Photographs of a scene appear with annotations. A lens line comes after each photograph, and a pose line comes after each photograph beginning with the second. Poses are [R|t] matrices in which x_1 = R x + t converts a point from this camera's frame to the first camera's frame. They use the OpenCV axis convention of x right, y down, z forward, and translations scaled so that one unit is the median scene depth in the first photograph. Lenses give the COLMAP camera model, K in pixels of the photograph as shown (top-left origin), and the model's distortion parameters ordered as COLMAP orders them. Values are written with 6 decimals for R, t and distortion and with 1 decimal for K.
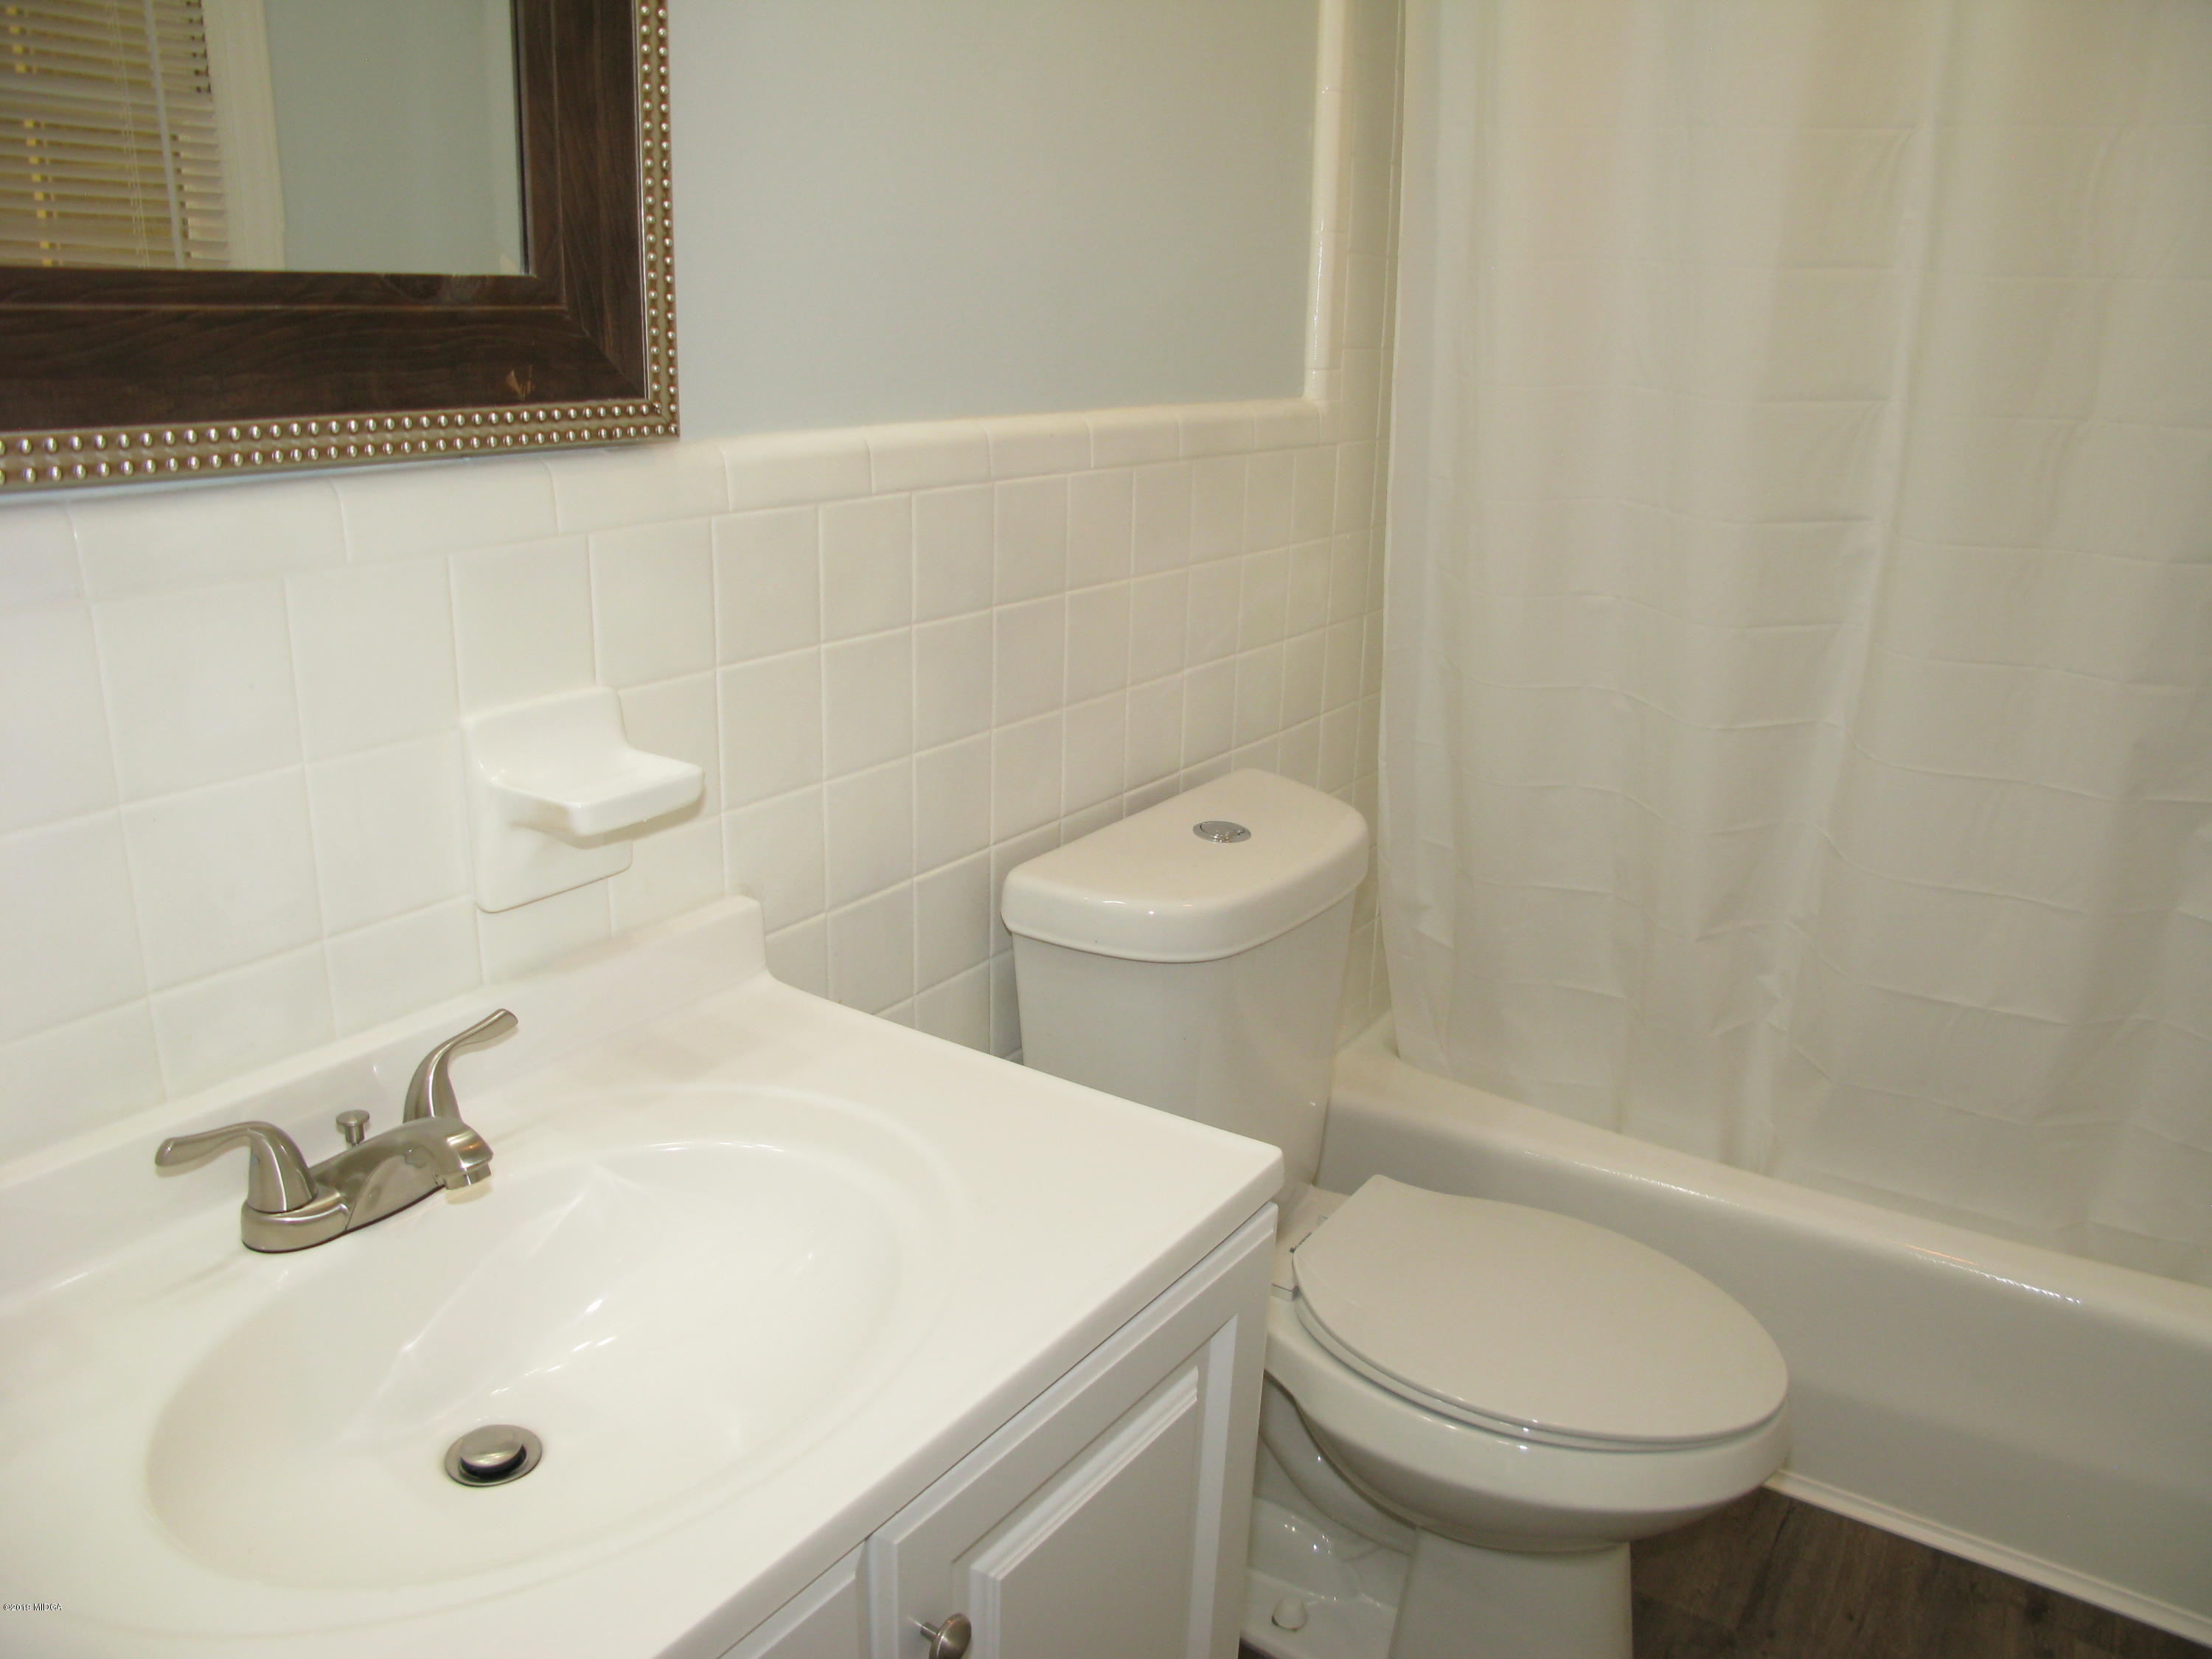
lens RADIAL K [[1687.5, 0, 1107.5], [0, 1687.5, 829.6], [0, 0, 1]] dist [-0.169033, 0.101271]
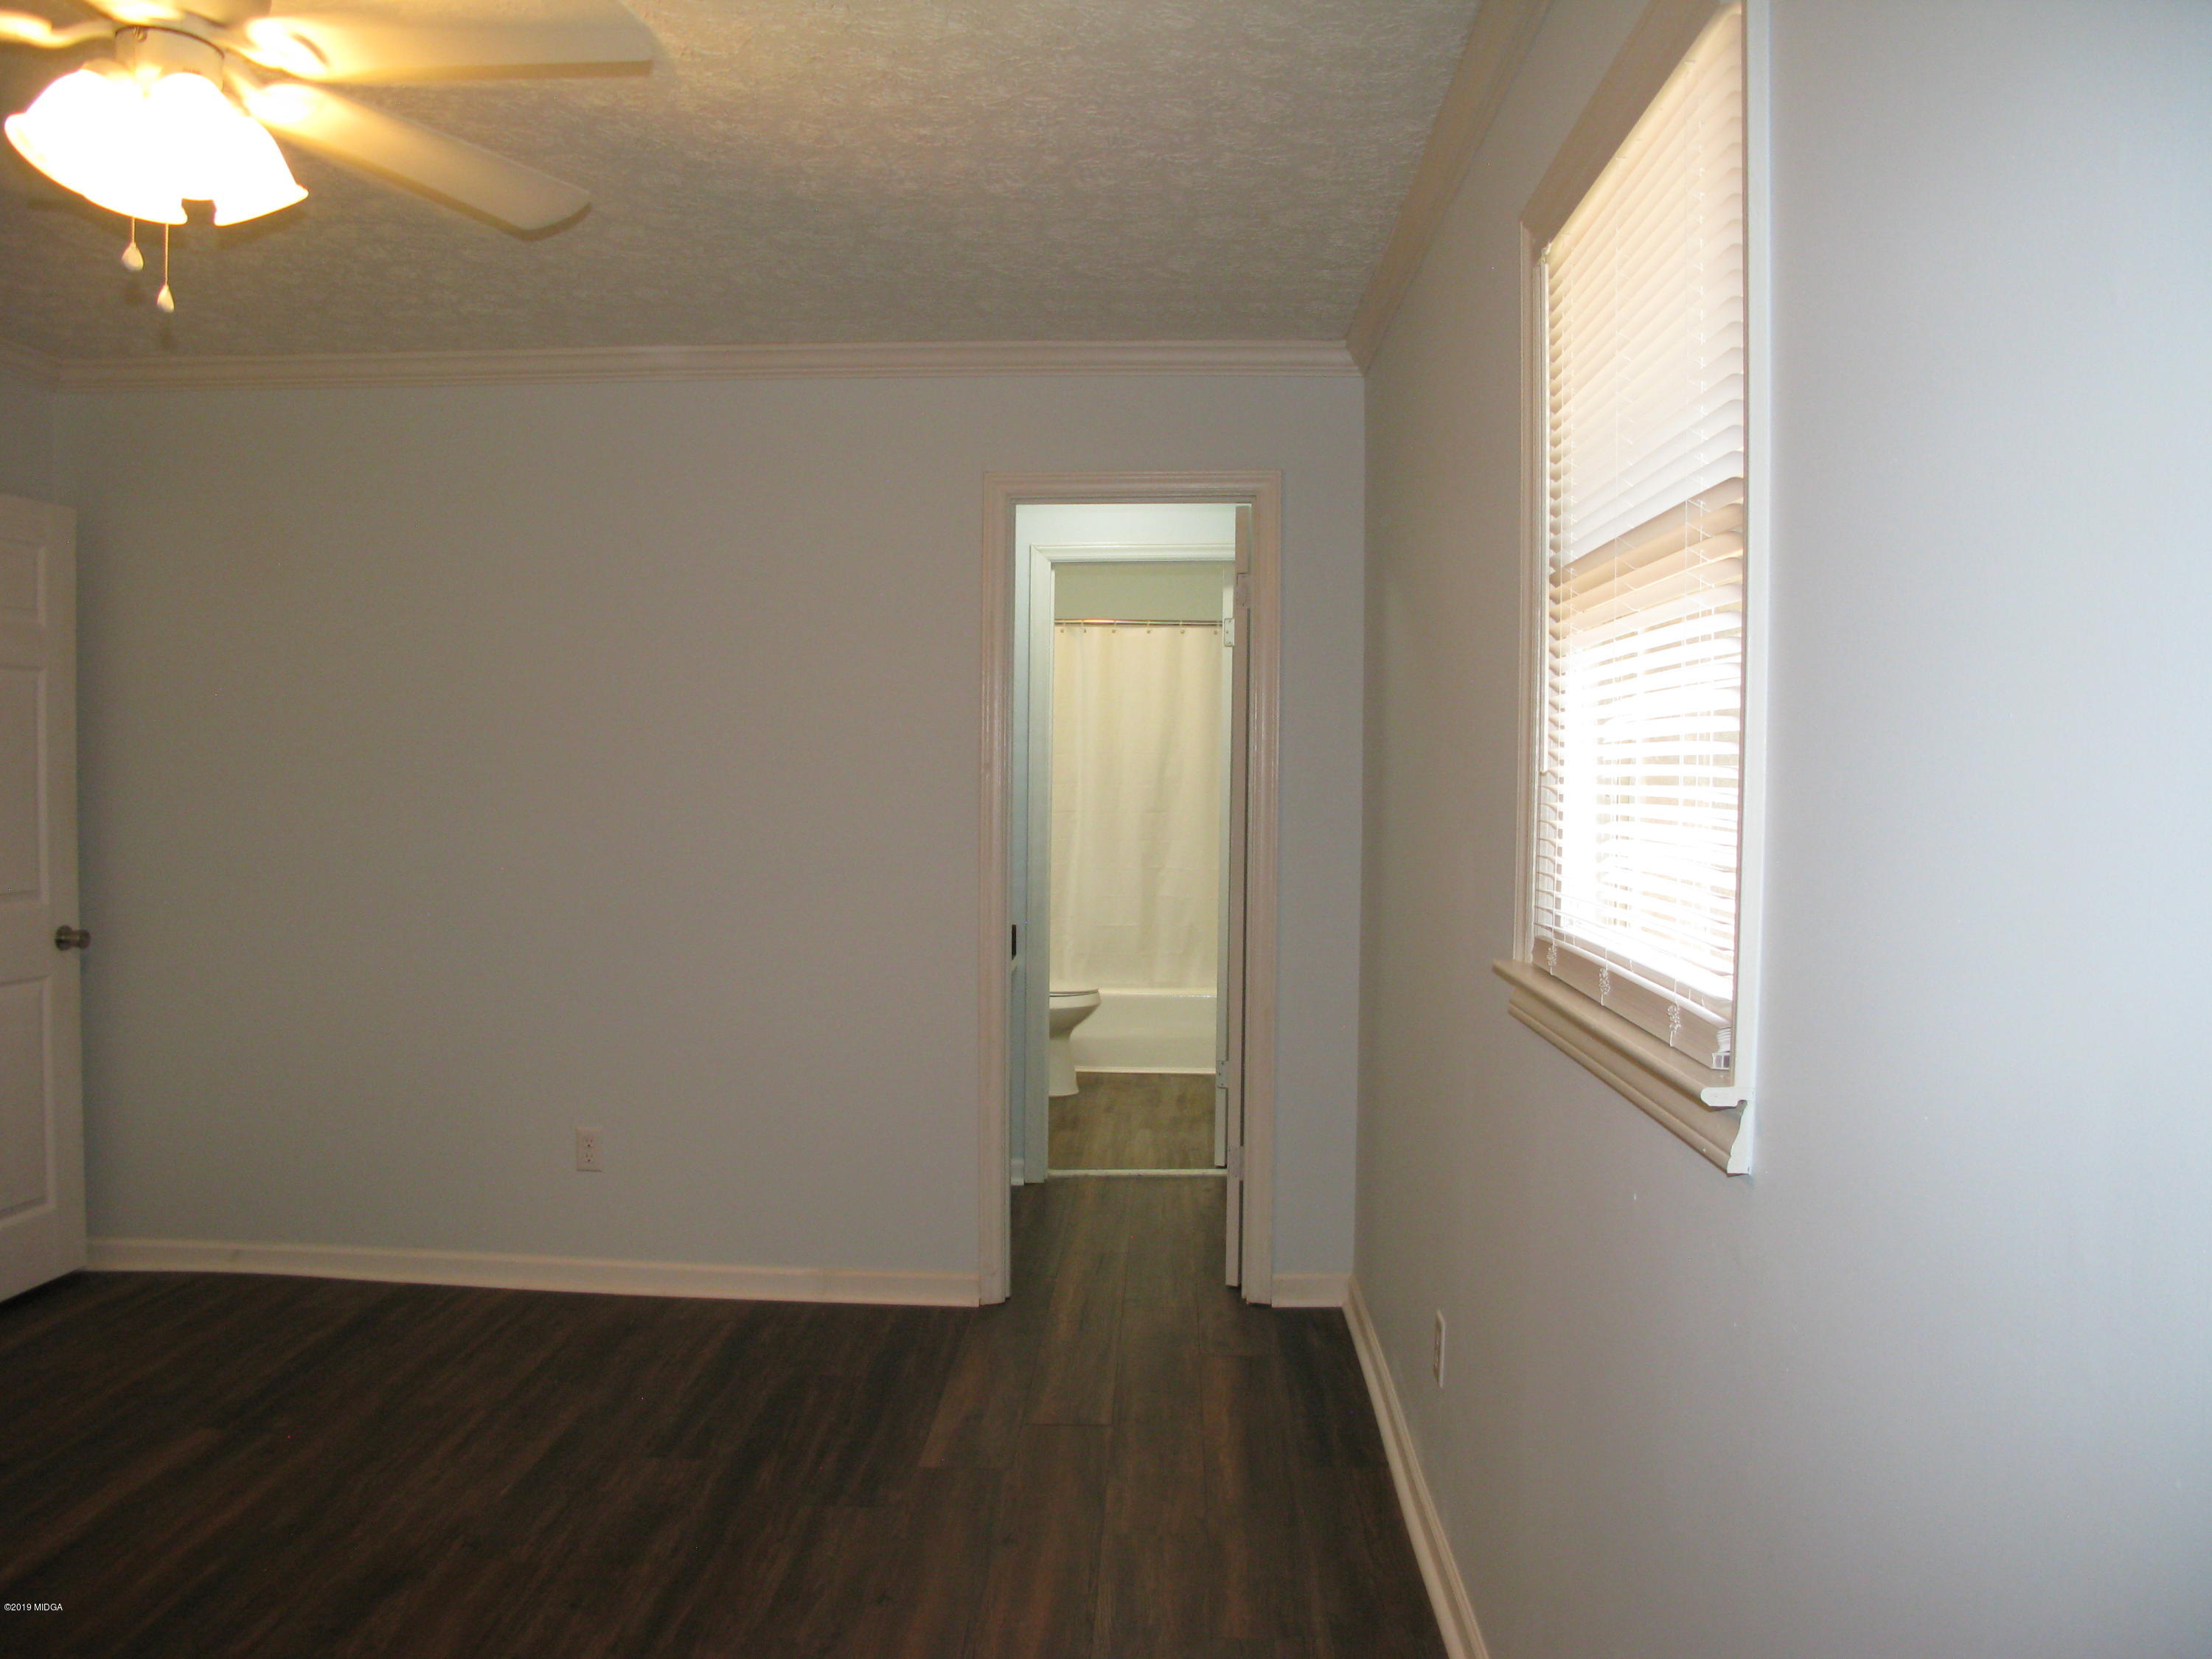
lens RADIAL K [[1687.5, 0, 1112.2], [0, 1687.5, 825.7], [0, 0, 1]] dist [-0.169033, 0.101271]
pose [[0.853918, -0.030212, 0.519529, -1.632773], [0.163150, 0.963527, -0.212128, 0.744285], [-0.494171, 0.265901, 0.827702, -2.508163]]
